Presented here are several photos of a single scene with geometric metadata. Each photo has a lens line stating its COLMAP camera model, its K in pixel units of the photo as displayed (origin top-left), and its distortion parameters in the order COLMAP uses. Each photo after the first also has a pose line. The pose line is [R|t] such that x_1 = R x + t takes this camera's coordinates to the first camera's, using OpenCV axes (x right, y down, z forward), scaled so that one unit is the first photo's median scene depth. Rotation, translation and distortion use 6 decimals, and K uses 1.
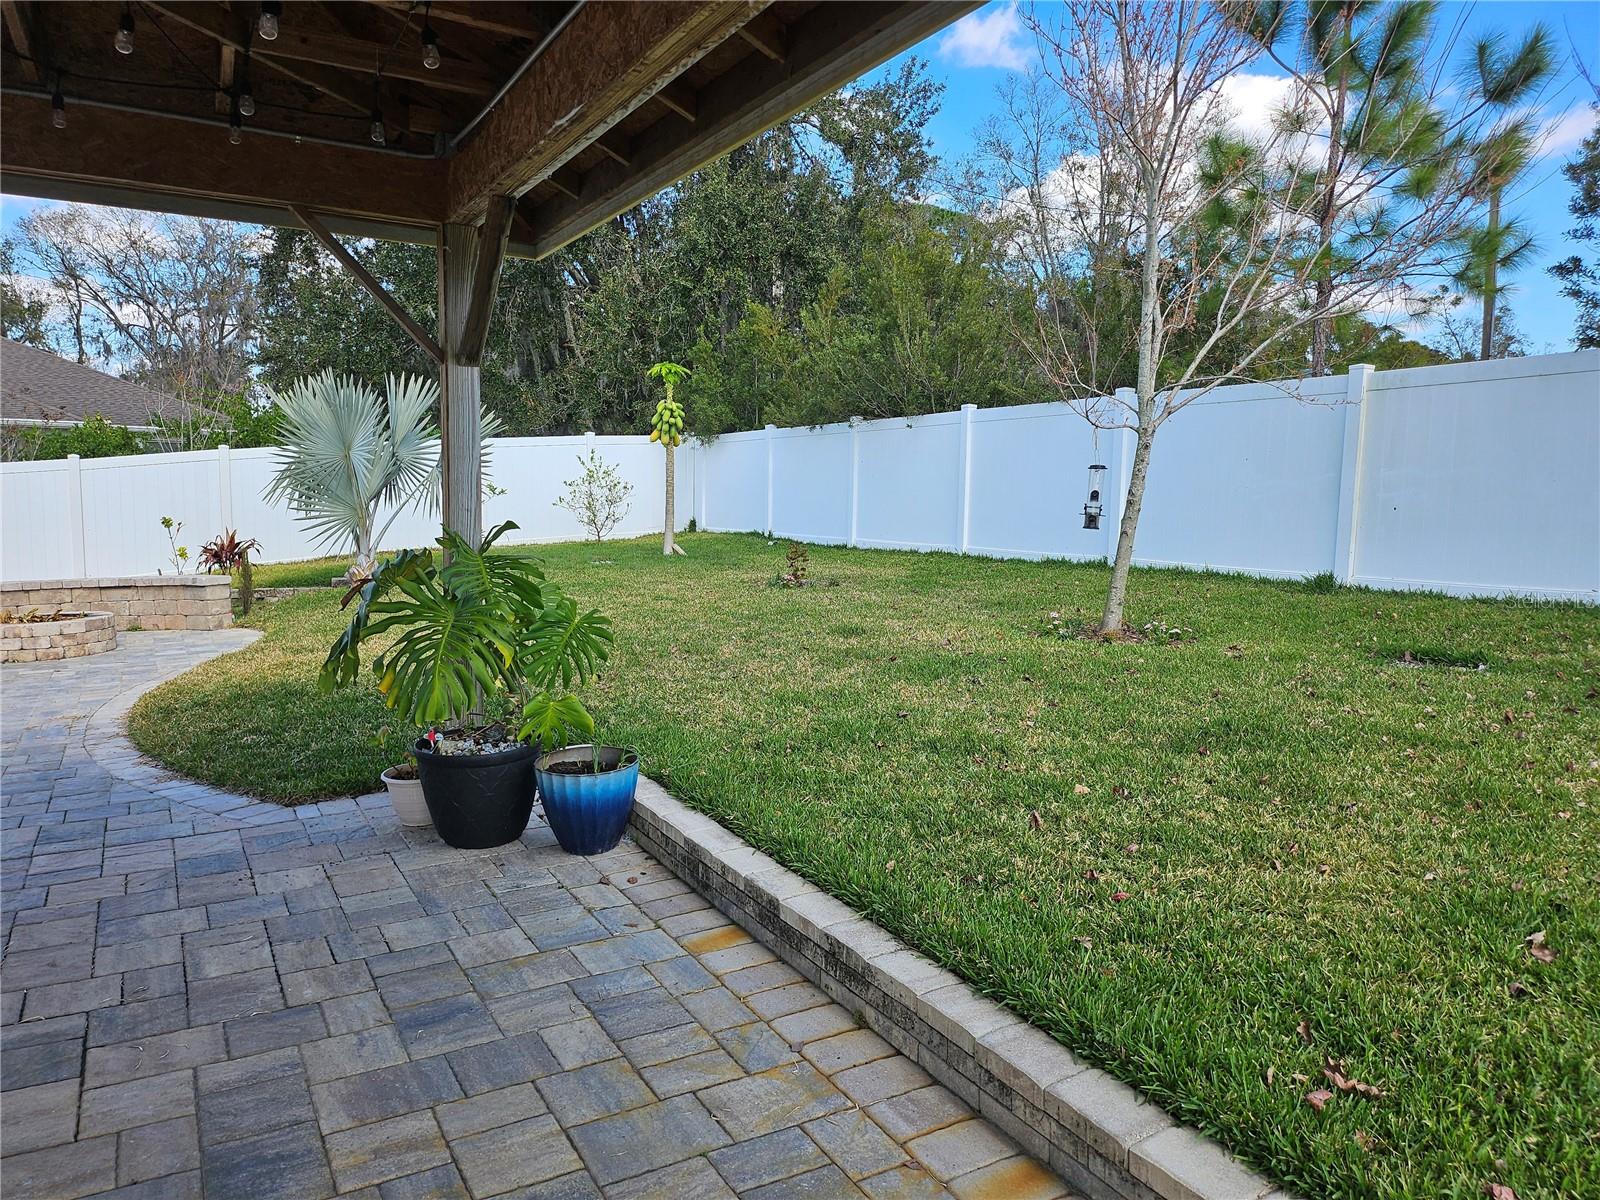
lens RADIAL K [[1126.6, 0, 796.0], [0, 1126.6, 624.0], [0, 0, 1]] dist [0.072309, -0.083705]
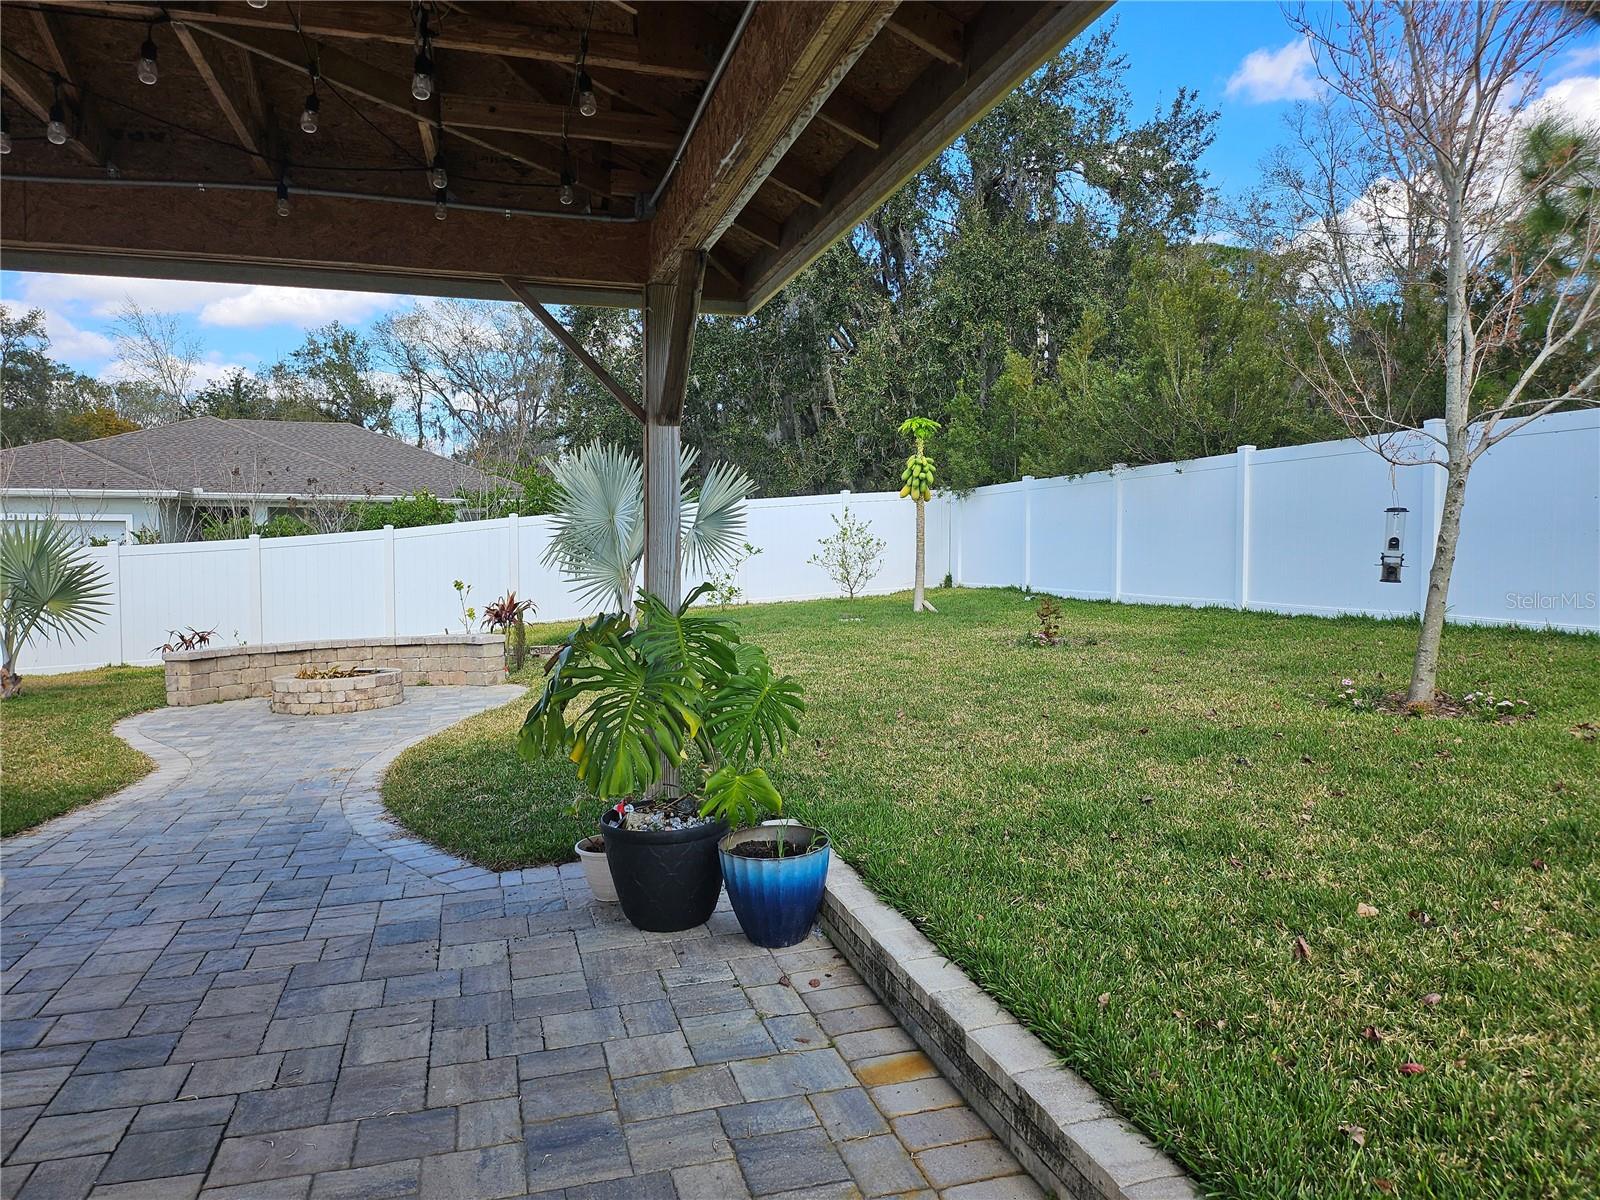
lens RADIAL K [[1126.6, 0, 790.1], [0, 1126.6, 601.5], [0, 0, 1]] dist [0.072309, -0.083705]
pose [[0.970202, -0.006994, -0.242198, 0.017399], [-0.009565, 0.997698, -0.067128, -0.004246], [0.242110, 0.067445, 0.967902, 0.034229]]
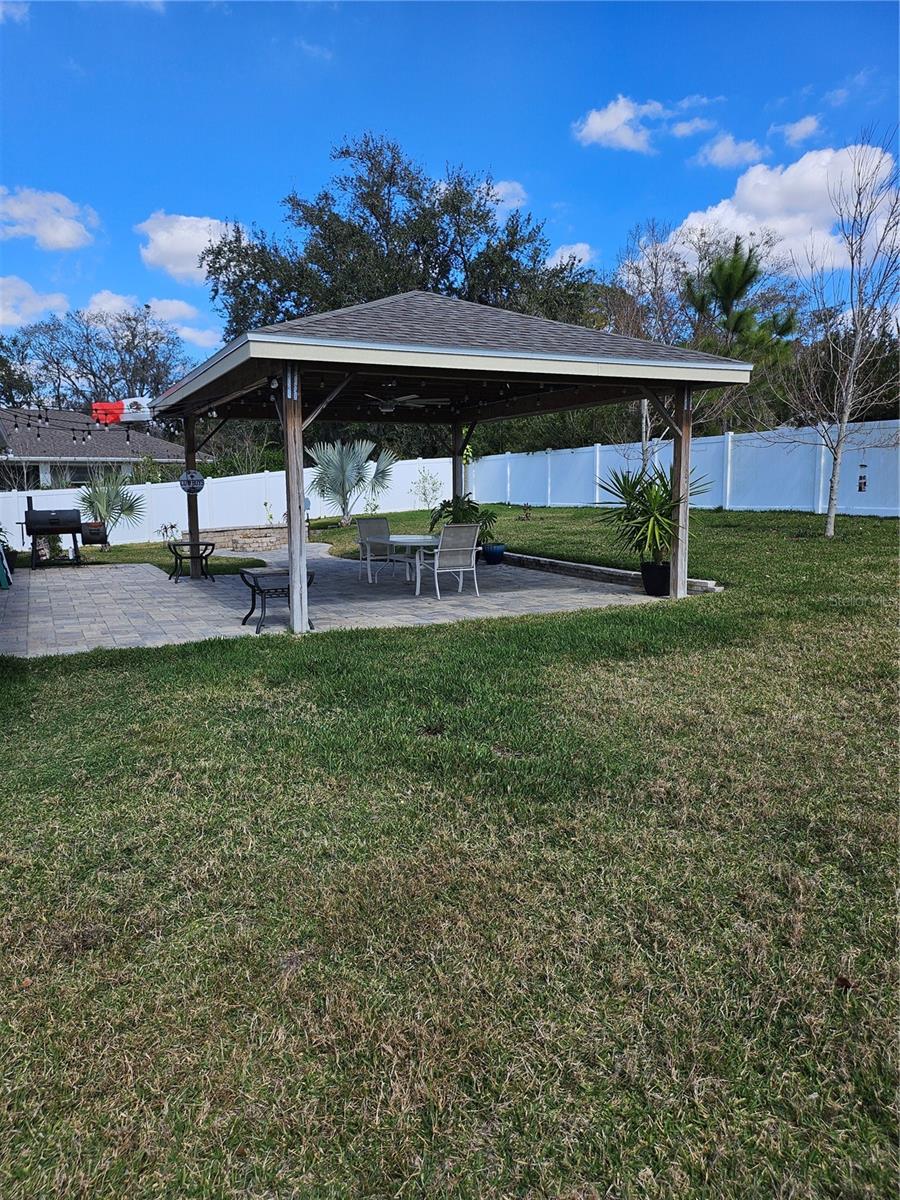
lens RADIAL K [[845.0, 0, 431.1], [0, 845.0, 591.8], [0, 0, 1]] dist [0.072309, -0.083705]
pose [[0.996382, -0.020107, -0.082575, -0.053328], [0.020891, 0.999744, 0.008648, 0.092752], [0.082380, -0.010341, 0.996547, -0.797517]]
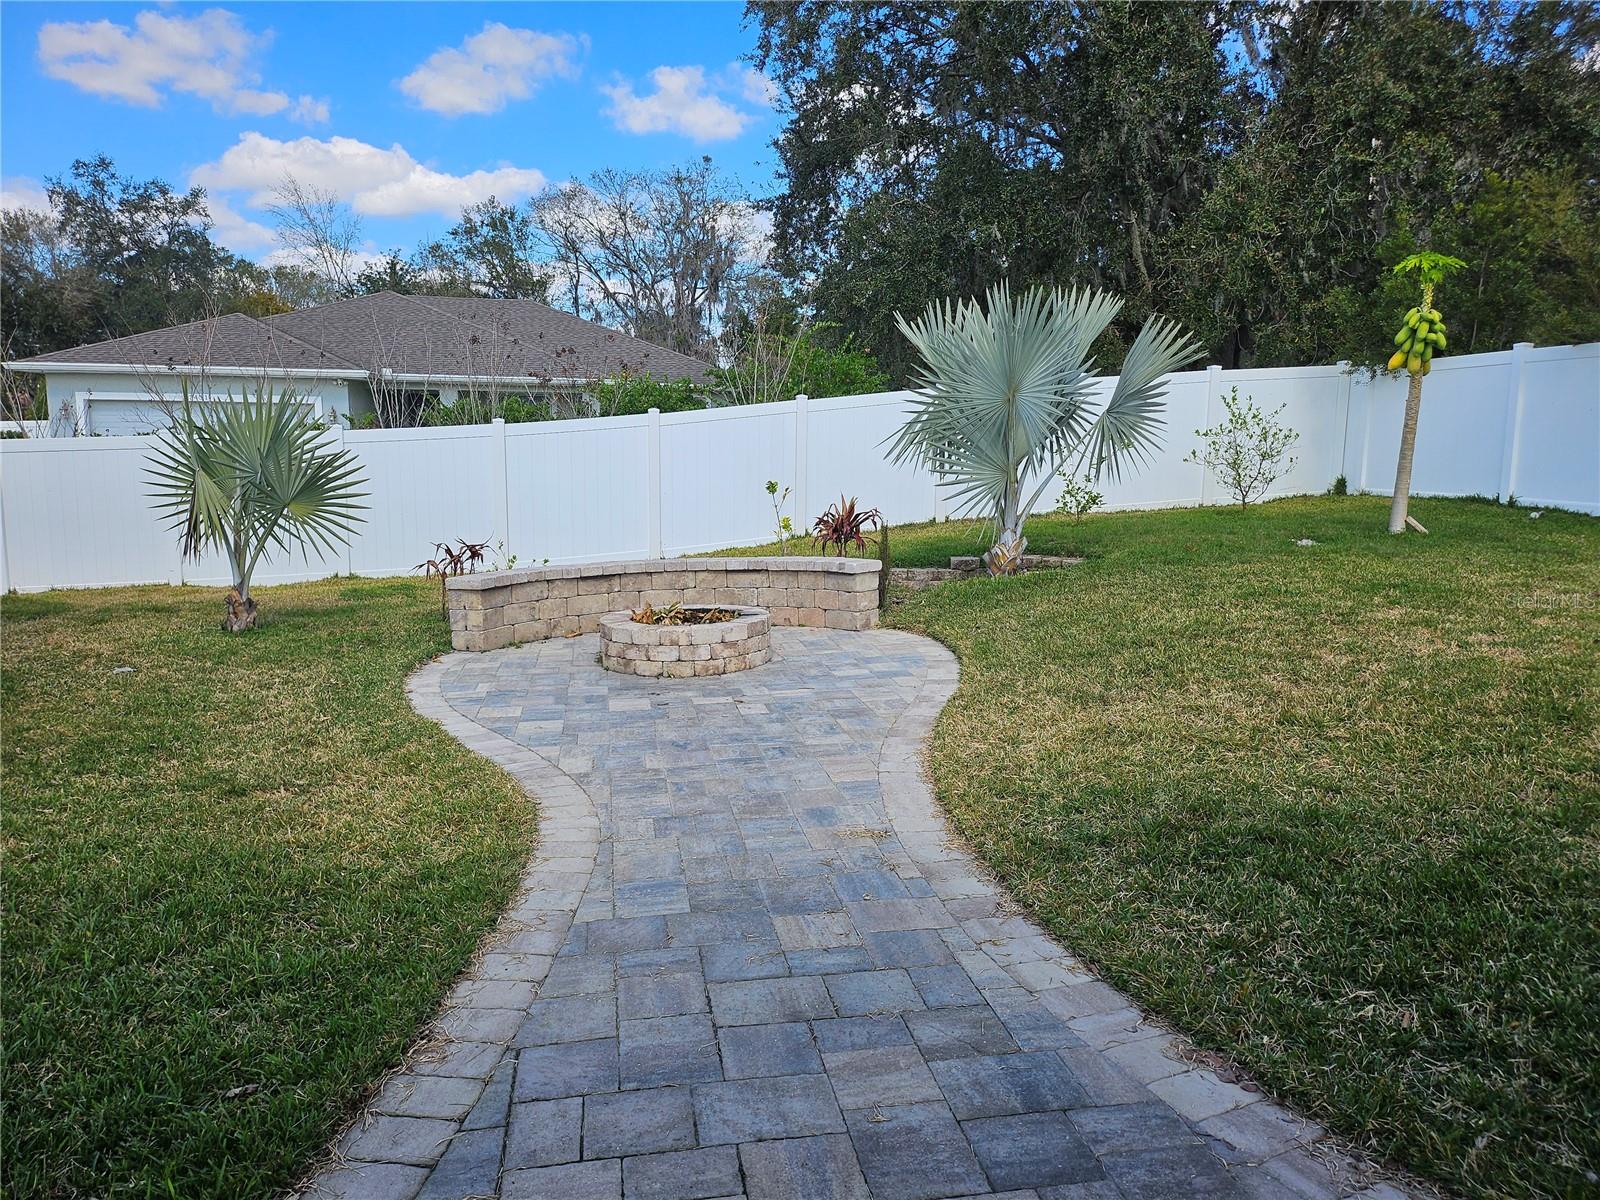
lens RADIAL K [[1126.6, 0, 787.8], [0, 1126.6, 608.0], [0, 0, 1]] dist [0.072309, -0.083705]
pose [[0.937686, 0.042645, -0.344858, -0.258631], [-0.032897, 0.998878, 0.034072, -0.030027], [0.345924, -0.020604, 0.938036, 0.236917]]
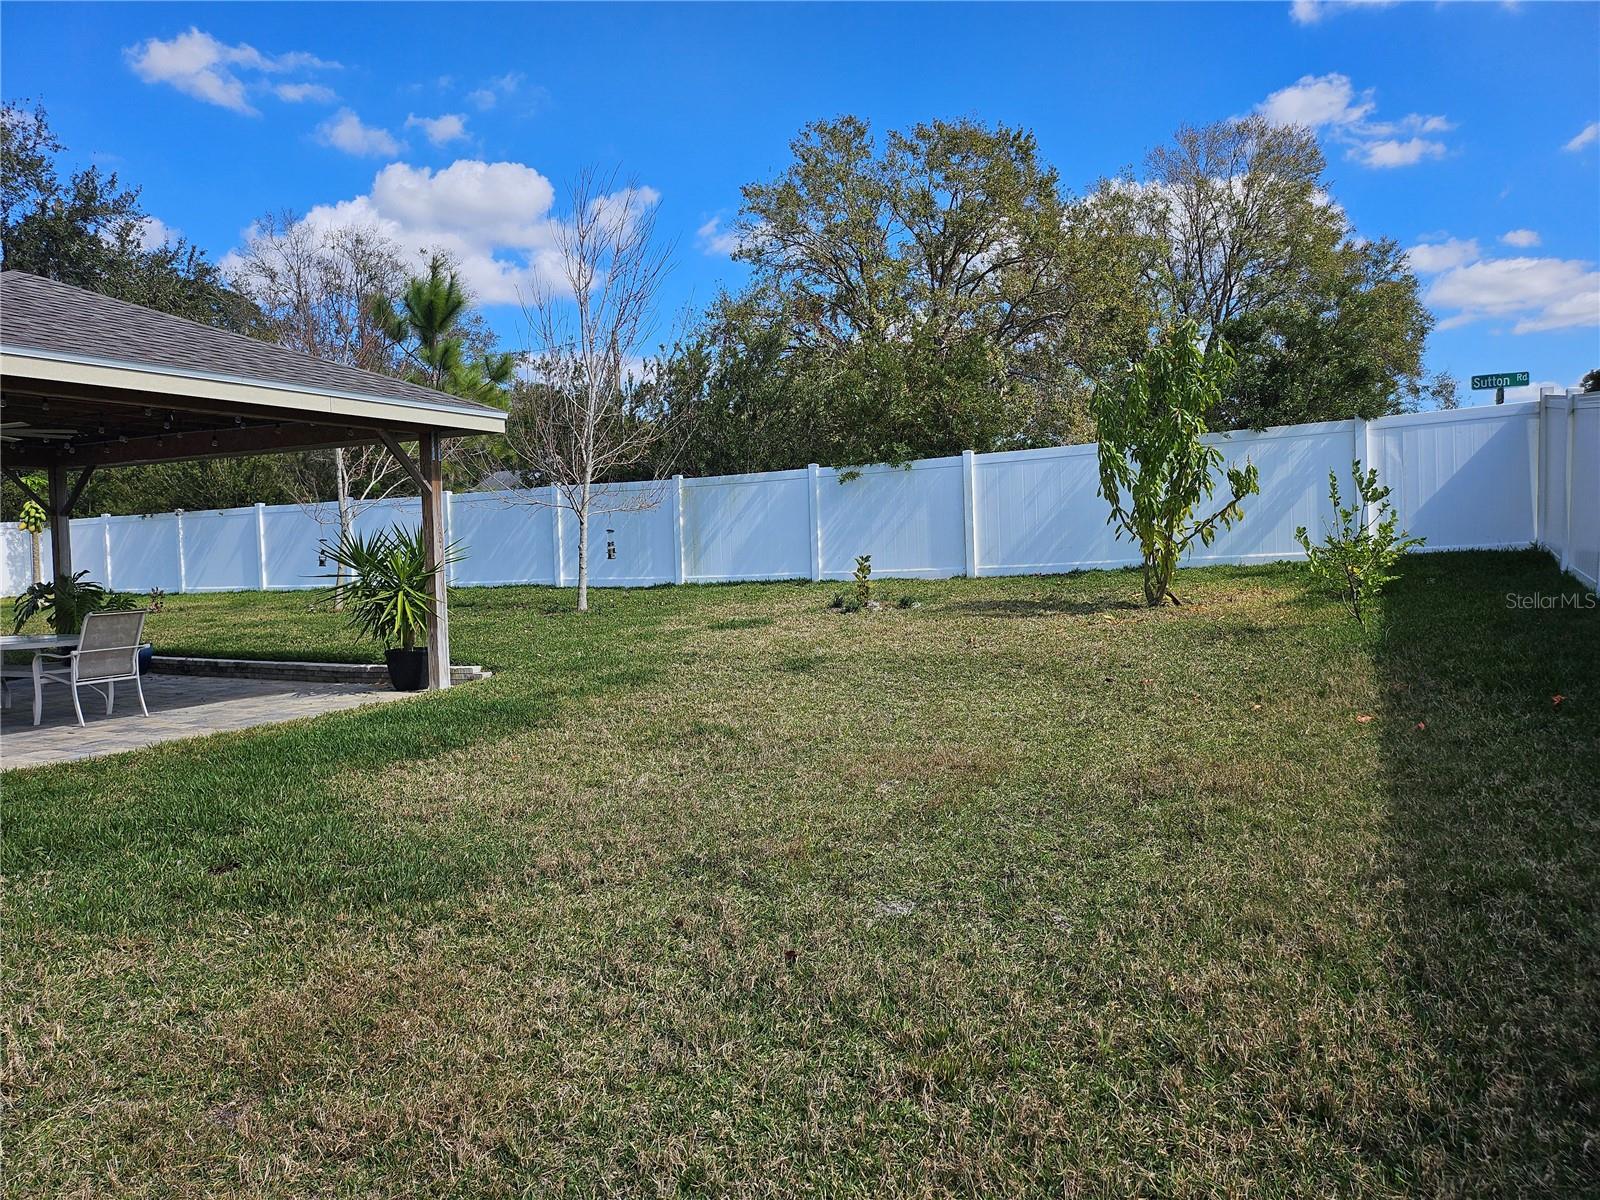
lens RADIAL K [[1126.6, 0, 794.5], [0, 1126.6, 587.8], [0, 0, 1]] dist [0.072309, -0.083705]
pose [[0.831926, -0.064300, 0.551148, -0.131244], [0.109602, 0.992736, -0.049619, 0.105448], [-0.543954, 0.101687, 0.832931, -0.850198]]
